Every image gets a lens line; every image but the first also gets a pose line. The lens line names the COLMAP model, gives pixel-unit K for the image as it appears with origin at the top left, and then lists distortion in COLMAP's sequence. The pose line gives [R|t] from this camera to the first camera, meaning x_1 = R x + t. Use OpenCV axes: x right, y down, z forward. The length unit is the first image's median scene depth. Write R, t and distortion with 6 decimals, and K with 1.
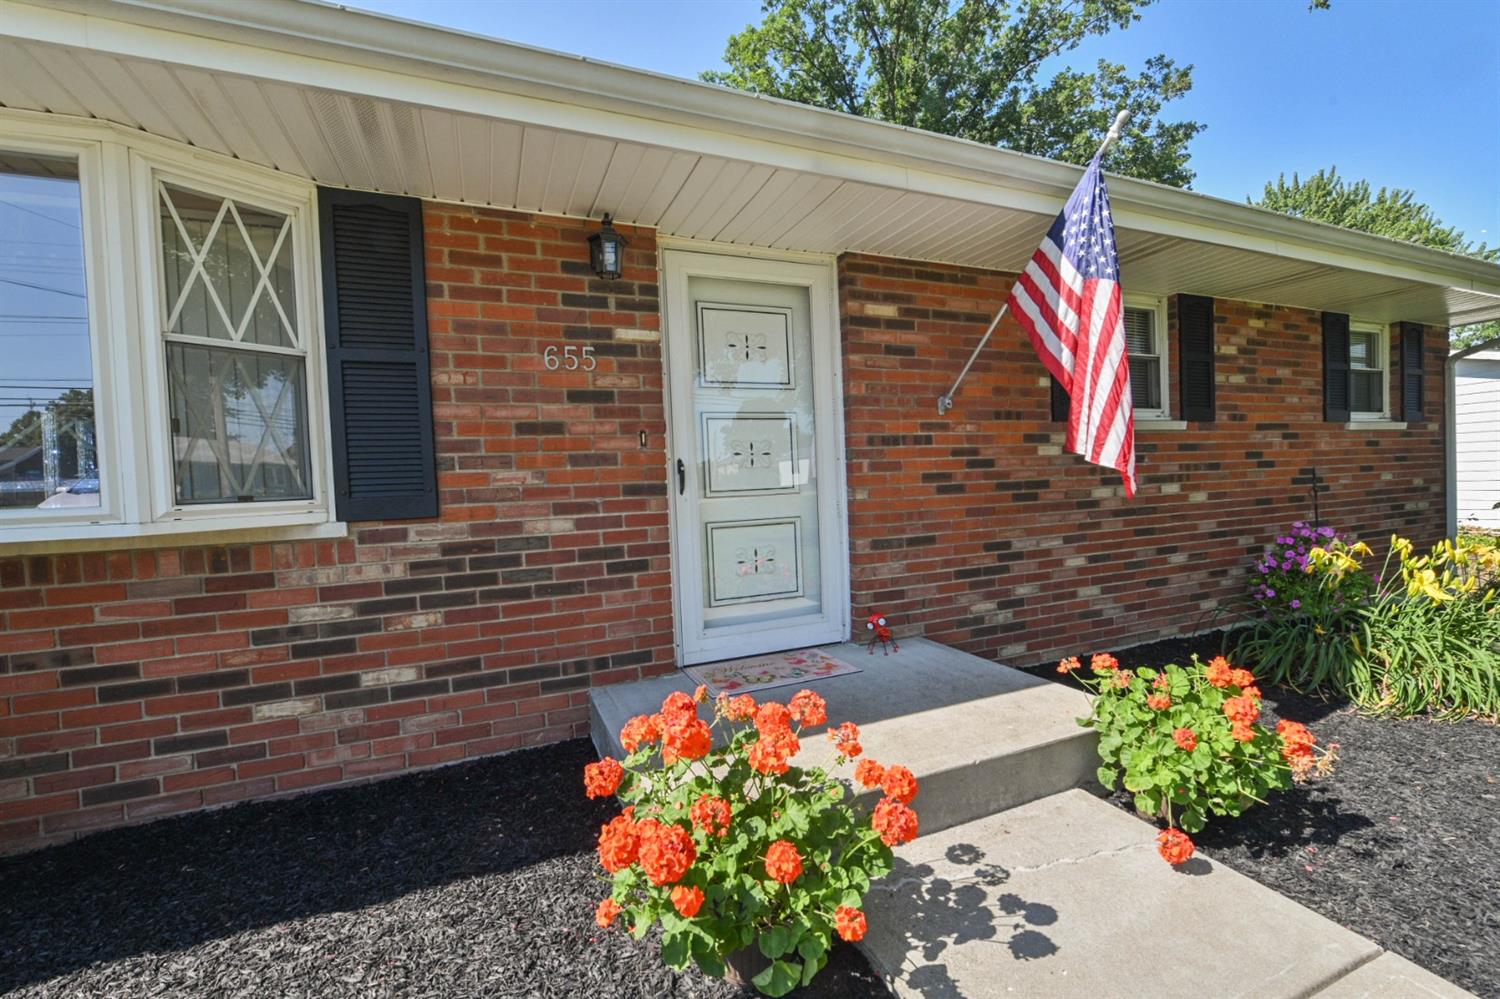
lens RADIAL K [[635.4, 0, 753.5], [0, 635.4, 508.1], [0, 0, 1]] dist [-0.007757, -0.000231]
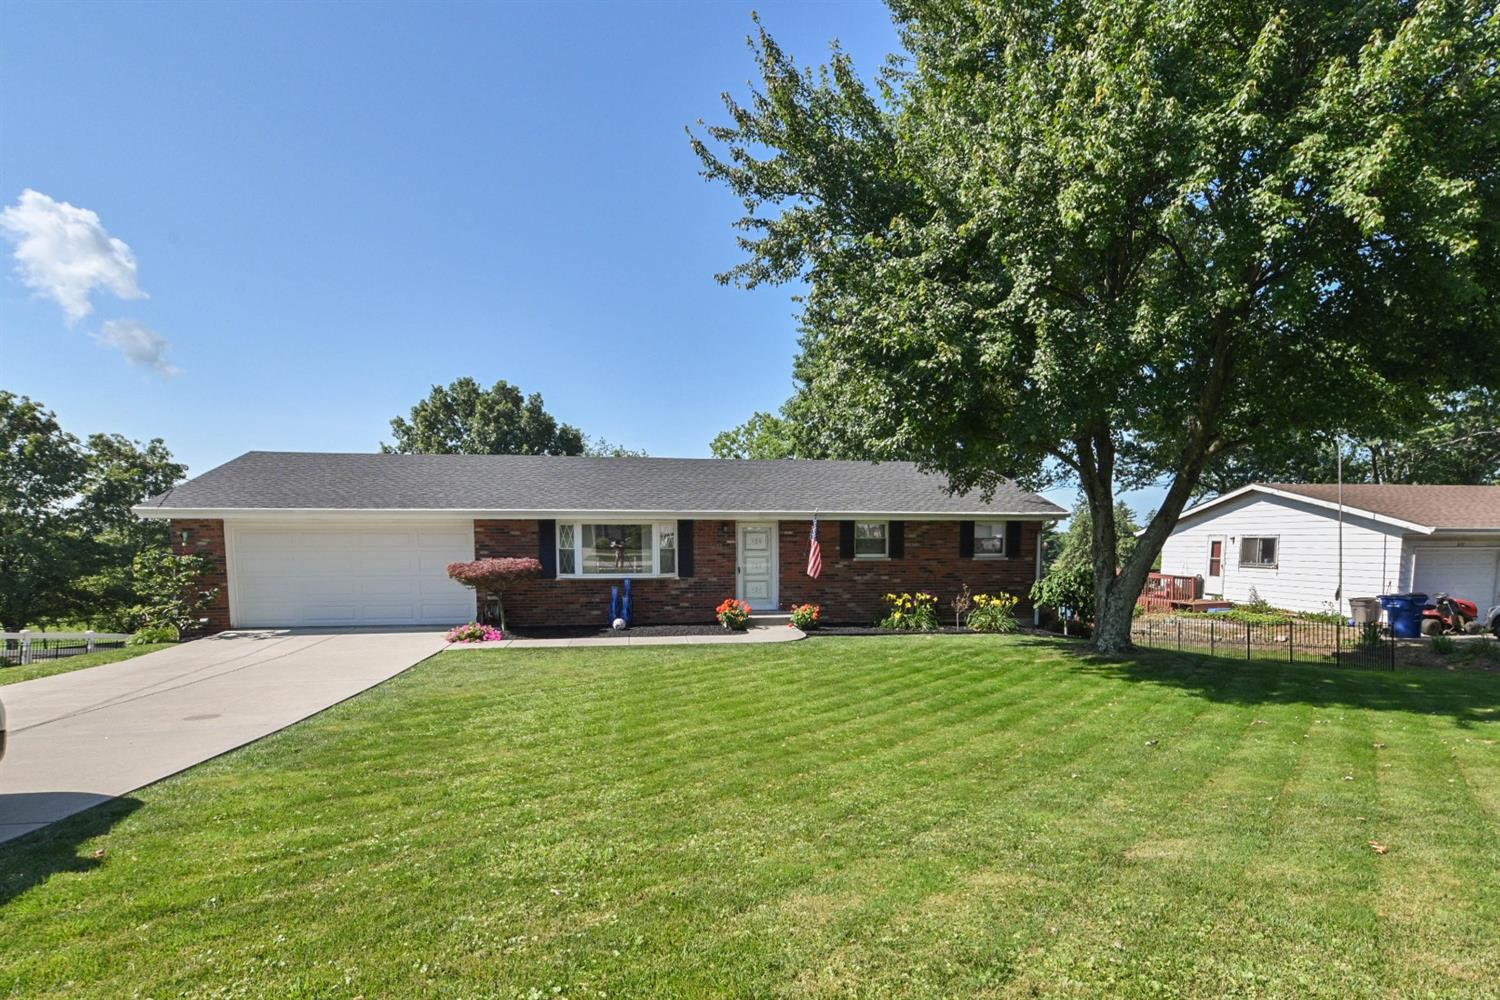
lens RADIAL K [[765.0, 0, 752.1], [0, 765.0, 623.5], [0, 0, 1]] dist [-0.002454, -0.000068]
pose [[0.971929, 0.062890, -0.226714, 1.166918], [-0.046103, 0.995840, 0.078599, -0.096917], [0.230714, -0.065940, 0.970785, -4.084139]]
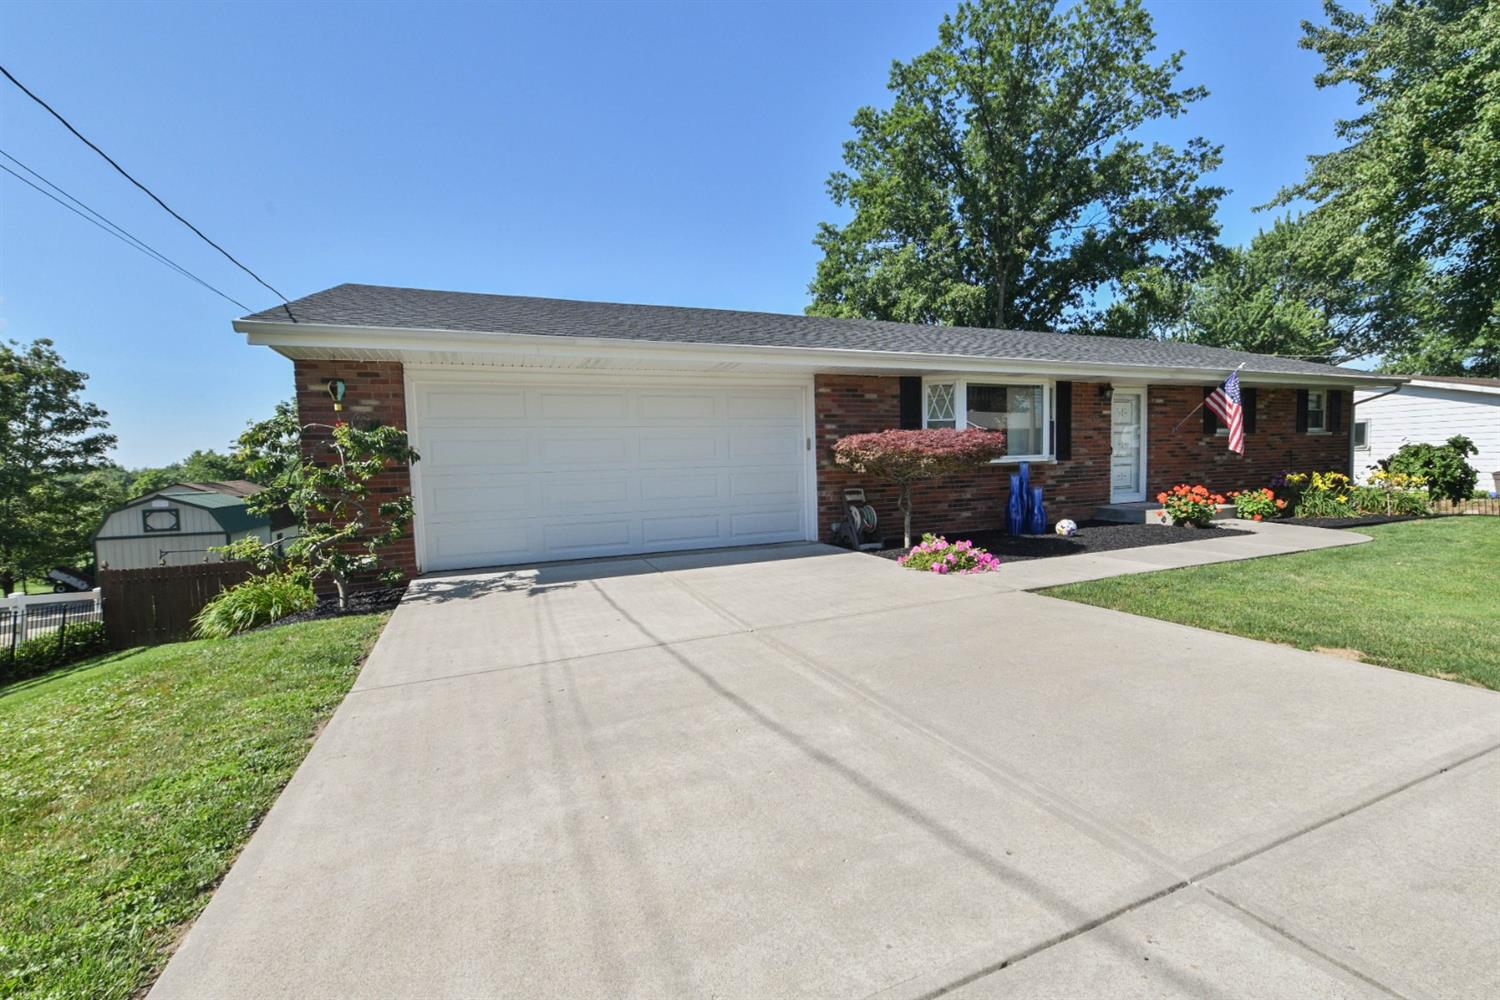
lens RADIAL K [[631.6, 0, 748.9], [0, 631.6, 511.7], [0, 0, 1]] dist [-0.006416, -0.000405]
pose [[0.999949, 0.009771, -0.002493, -1.914347], [-0.009674, 0.999292, 0.036357, 0.164992], [0.002847, -0.036331, 0.999336, -2.291493]]
